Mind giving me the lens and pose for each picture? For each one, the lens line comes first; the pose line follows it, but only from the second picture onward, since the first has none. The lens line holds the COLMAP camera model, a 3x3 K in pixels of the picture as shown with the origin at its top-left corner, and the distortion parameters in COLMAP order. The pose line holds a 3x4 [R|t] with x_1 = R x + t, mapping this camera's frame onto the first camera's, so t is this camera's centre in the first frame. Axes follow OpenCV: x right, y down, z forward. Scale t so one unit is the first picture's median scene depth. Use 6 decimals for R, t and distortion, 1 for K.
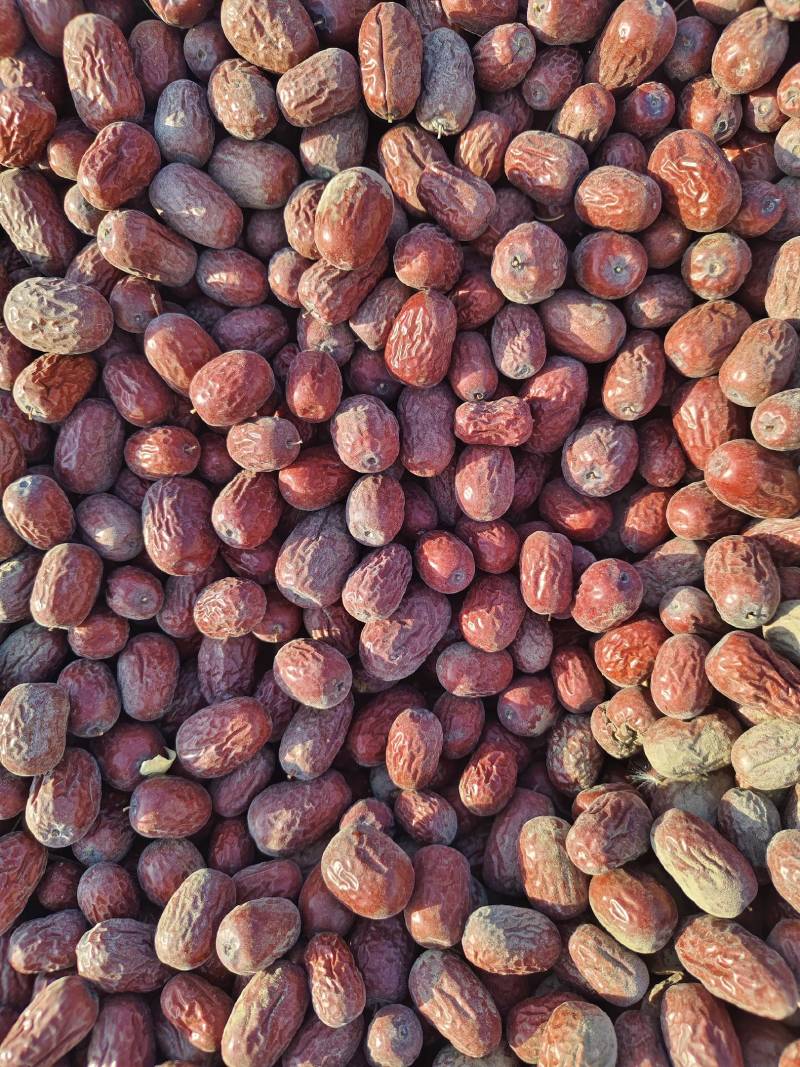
lens RADIAL K [[791.5, 0, 429.7], [0, 791.5, 519.2], [0, 0, 1]] dist [0.052435, -0.038145]
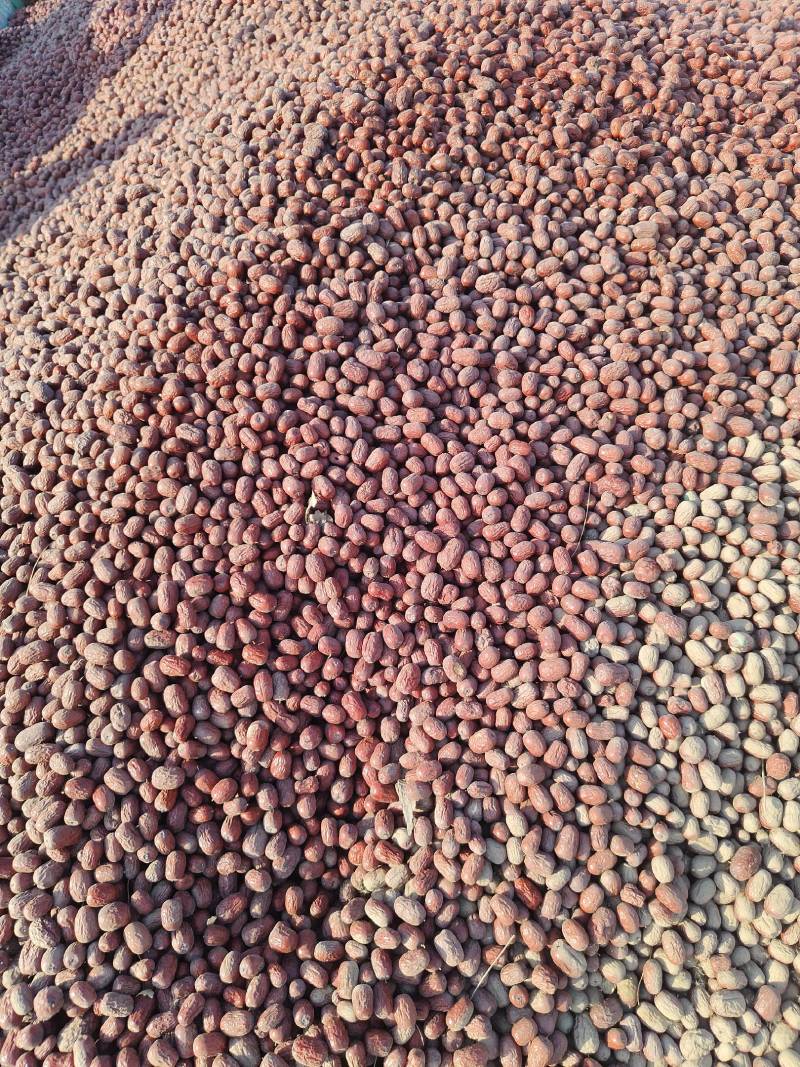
lens RADIAL K [[791.5, 0, 414.3], [0, 791.5, 530.1], [0, 0, 1]] dist [0.052435, -0.038145]
pose [[0.979080, -0.122896, 0.162172, 0.113868], [0.160991, 0.955284, -0.248023, -0.245985], [-0.124439, 0.268942, 0.955084, -2.483483]]
